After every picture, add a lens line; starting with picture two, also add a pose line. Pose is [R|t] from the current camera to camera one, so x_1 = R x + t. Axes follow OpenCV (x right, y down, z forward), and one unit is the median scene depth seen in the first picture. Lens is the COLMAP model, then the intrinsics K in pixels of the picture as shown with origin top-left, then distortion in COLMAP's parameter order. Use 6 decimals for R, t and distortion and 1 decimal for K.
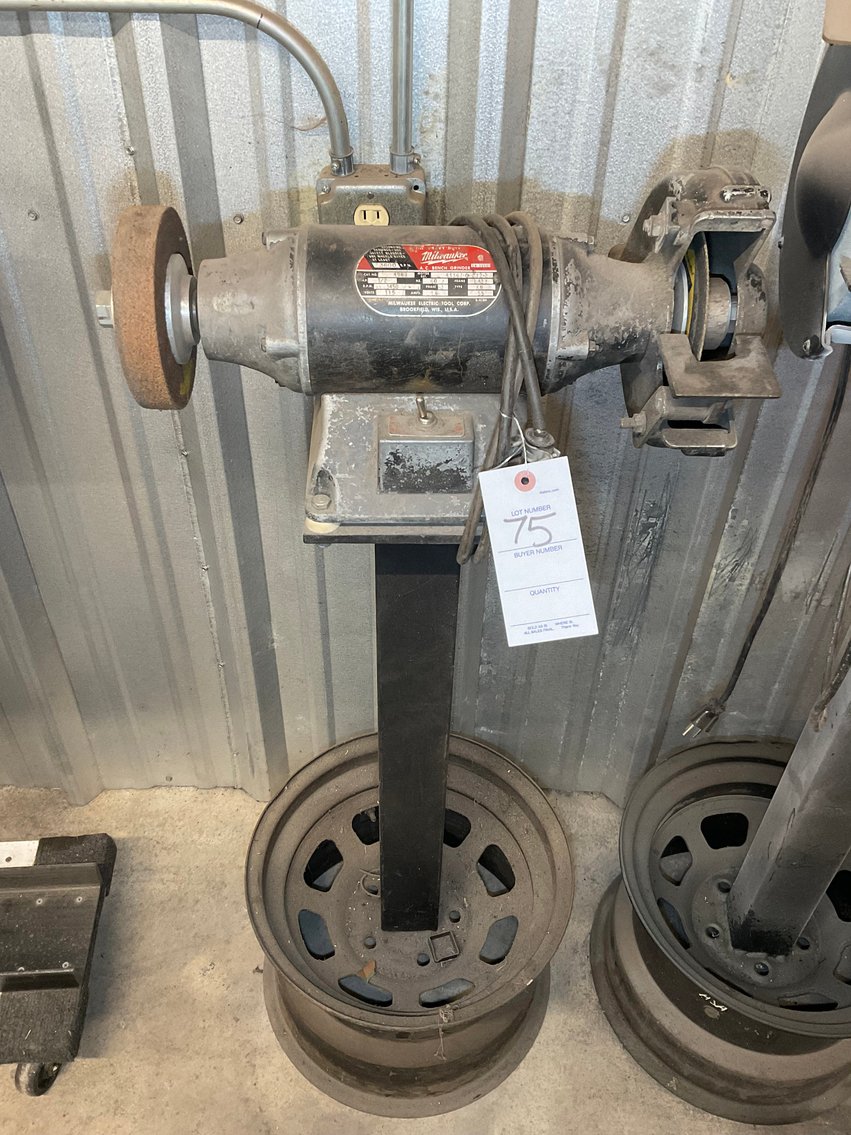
lens RADIAL K [[965.0, 0, 449.6], [0, 965.0, 567.1], [0, 0, 1]] dist [0.050678, -0.083568]
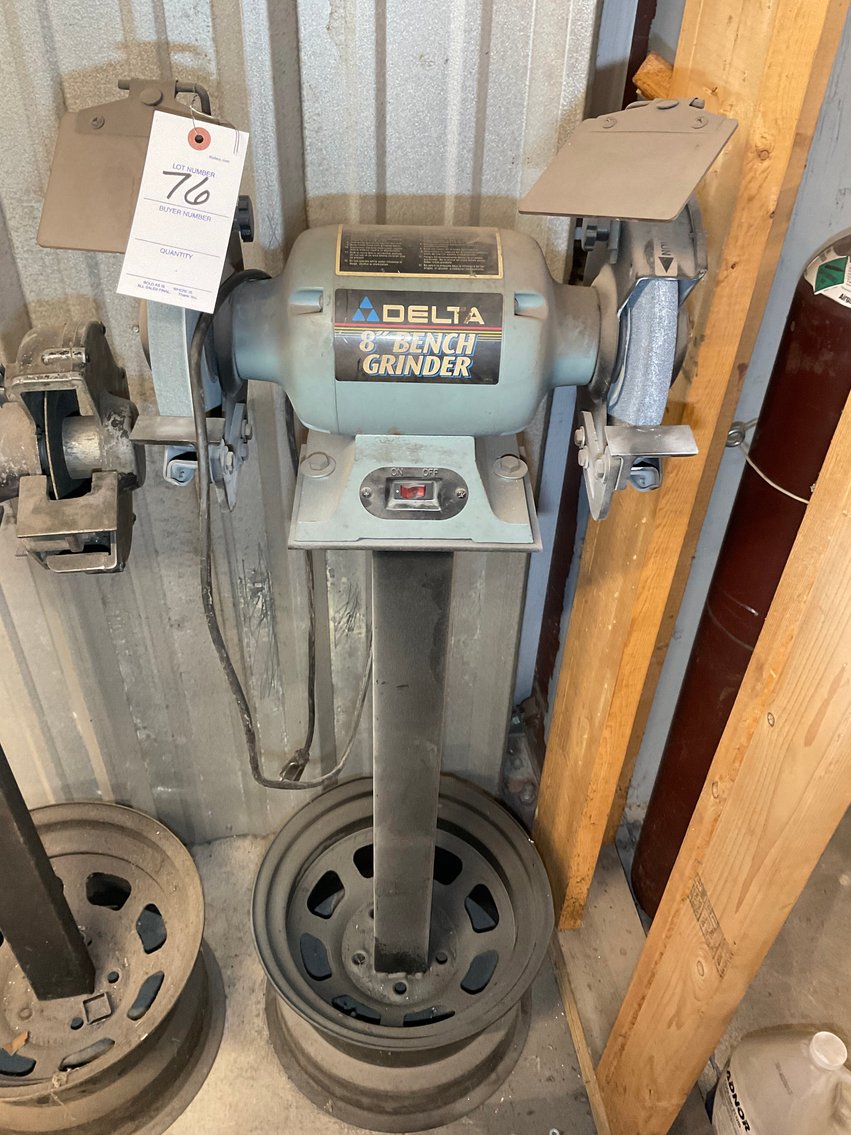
lens RADIAL K [[965.0, 0, 420.1], [0, 965.0, 575.4], [0, 0, 1]] dist [0.050678, -0.083568]
pose [[0.990652, -0.090984, 0.101637, 0.274768], [0.091396, 0.995814, 0.000596, -0.042724], [-0.101266, 0.008698, 0.994821, -0.082185]]
